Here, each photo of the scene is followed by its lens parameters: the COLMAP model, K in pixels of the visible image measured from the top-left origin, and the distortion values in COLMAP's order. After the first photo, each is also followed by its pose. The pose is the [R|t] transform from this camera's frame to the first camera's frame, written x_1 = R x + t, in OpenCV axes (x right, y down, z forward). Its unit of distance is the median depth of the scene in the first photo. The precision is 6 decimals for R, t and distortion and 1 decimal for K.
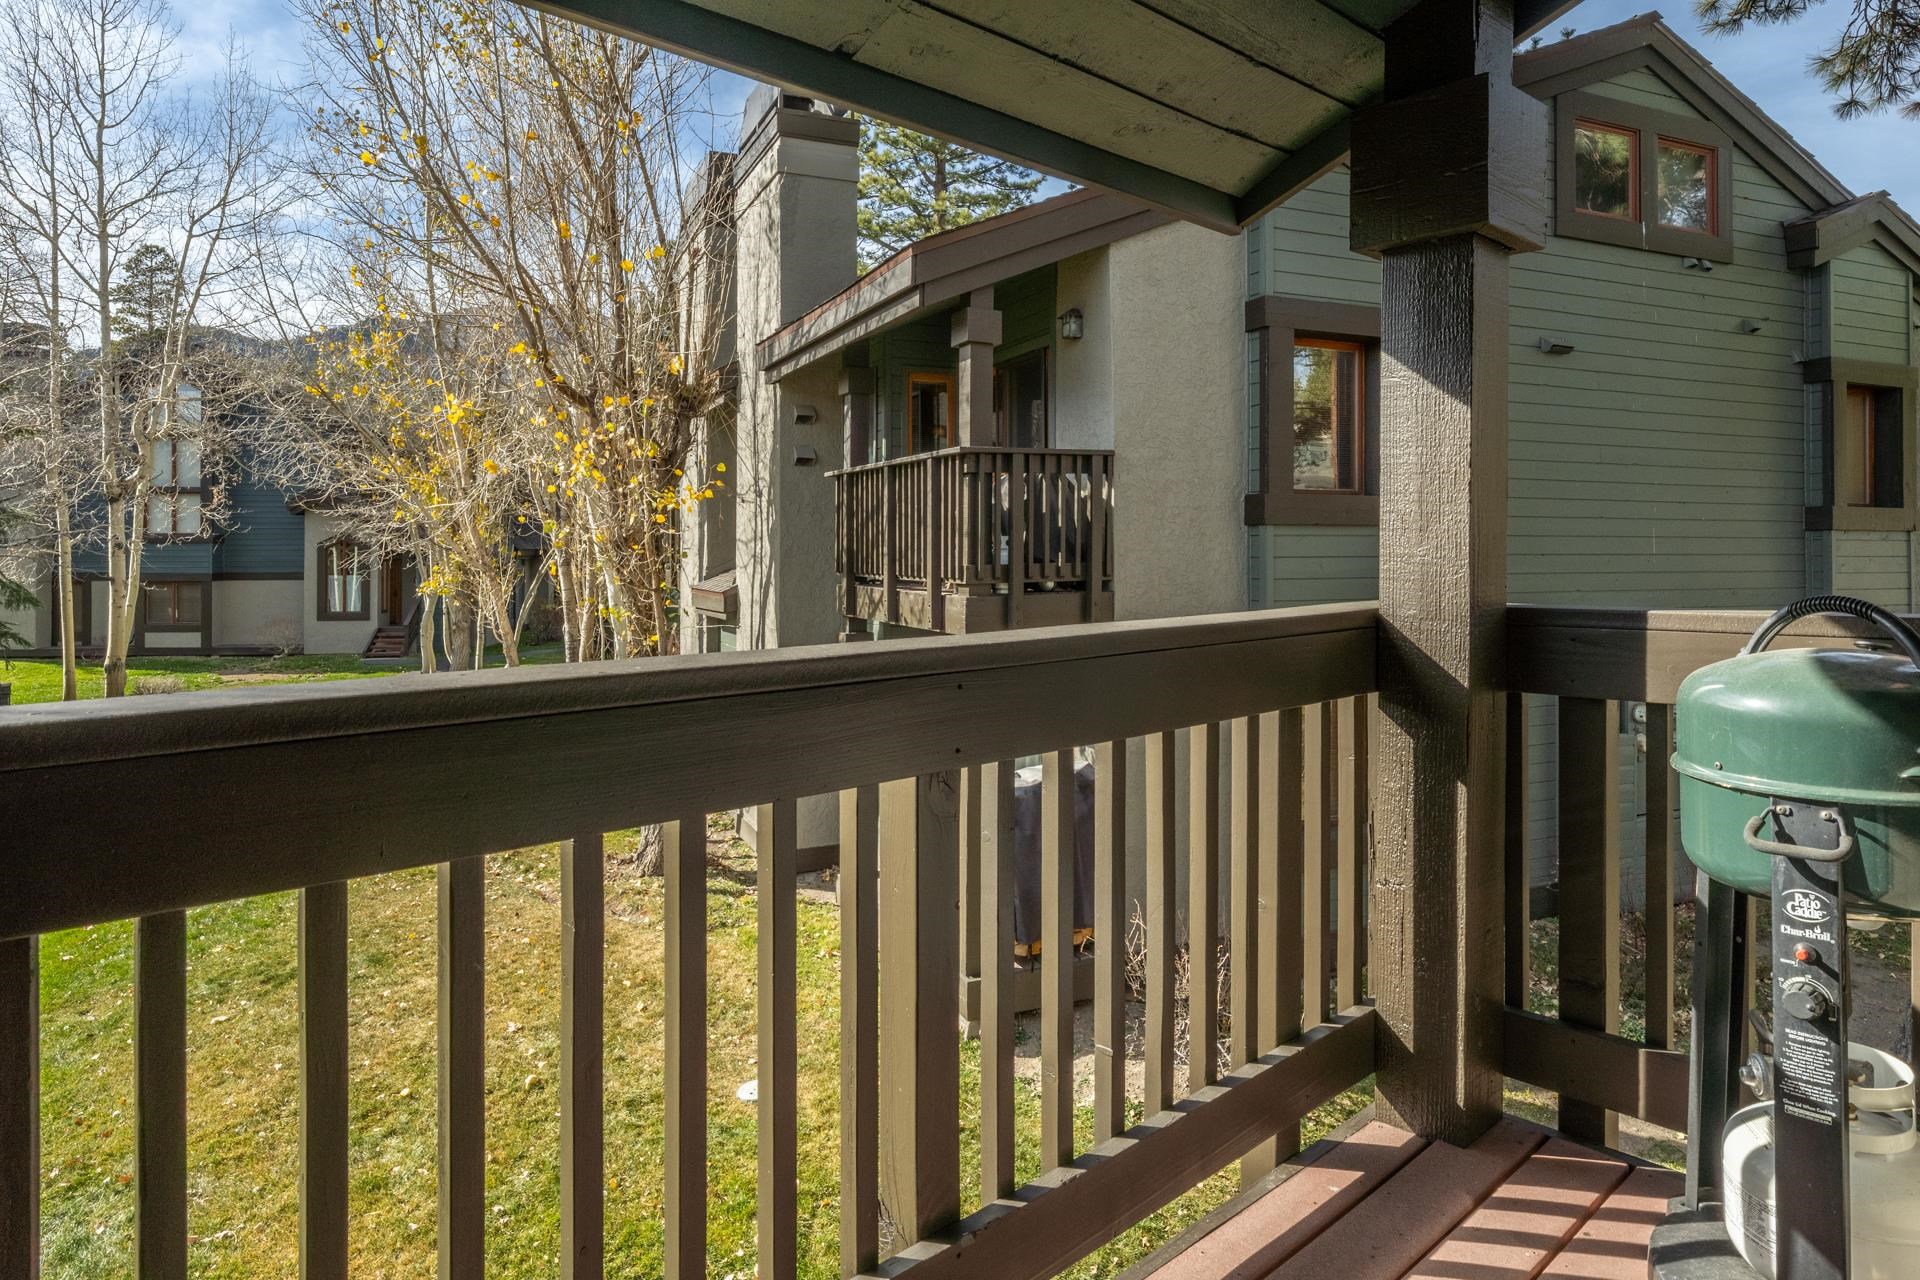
lens RADIAL K [[1151.9, 0, 933.5], [0, 1151.9, 551.7], [0, 0, 1]] dist [-0.002166, -0.000746]
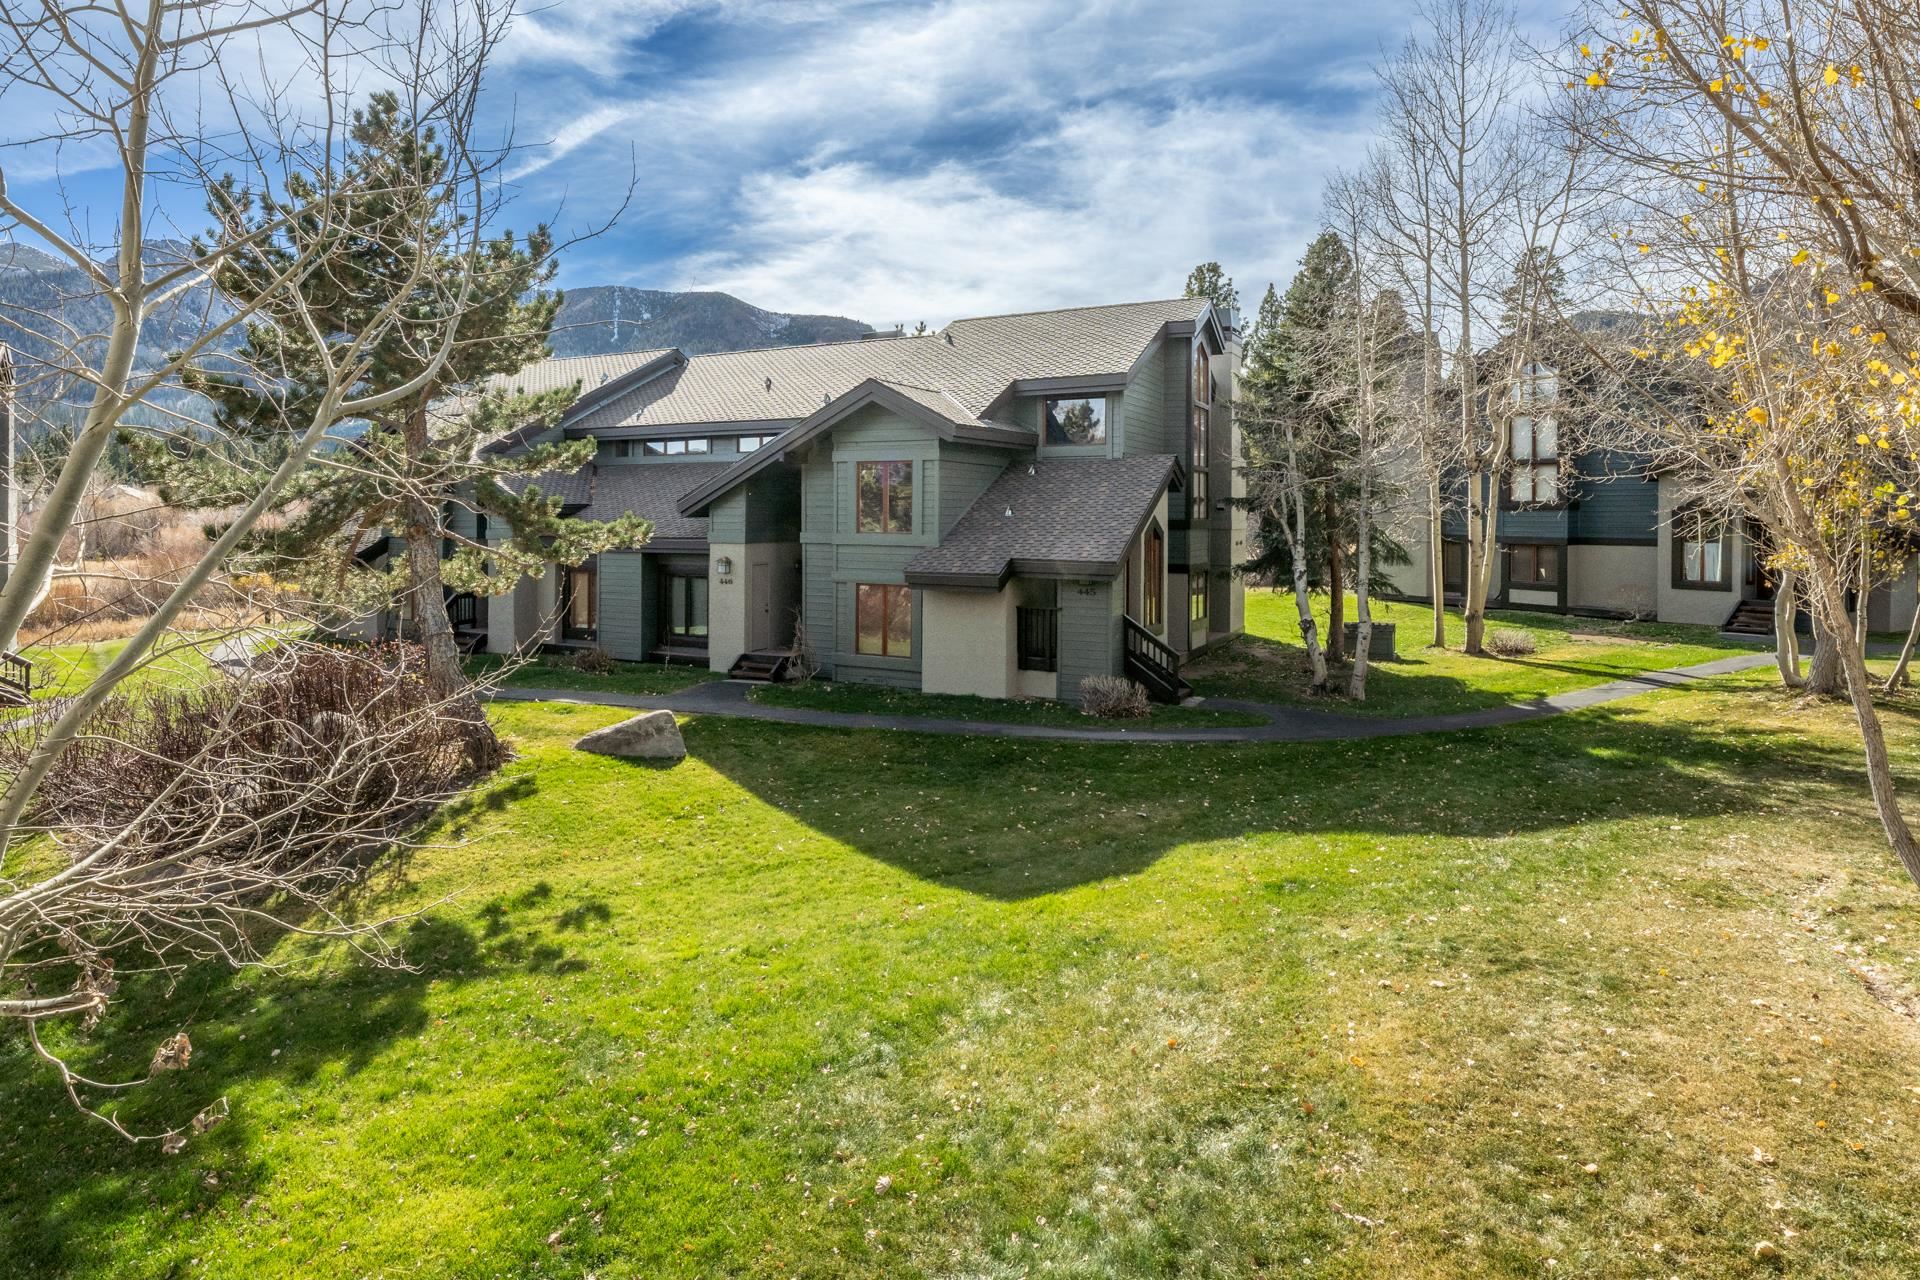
lens RADIAL K [[1028.2, 0, 959.3], [0, 1028.2, 522.5], [0, 0, 1]] dist [-0.001641, -0.000301]
pose [[0.415898, 0.007505, -0.909380, 0.011139], [-0.000830, 0.999969, 0.007873, -0.003285], [0.909411, -0.002519, 0.415891, 0.104606]]
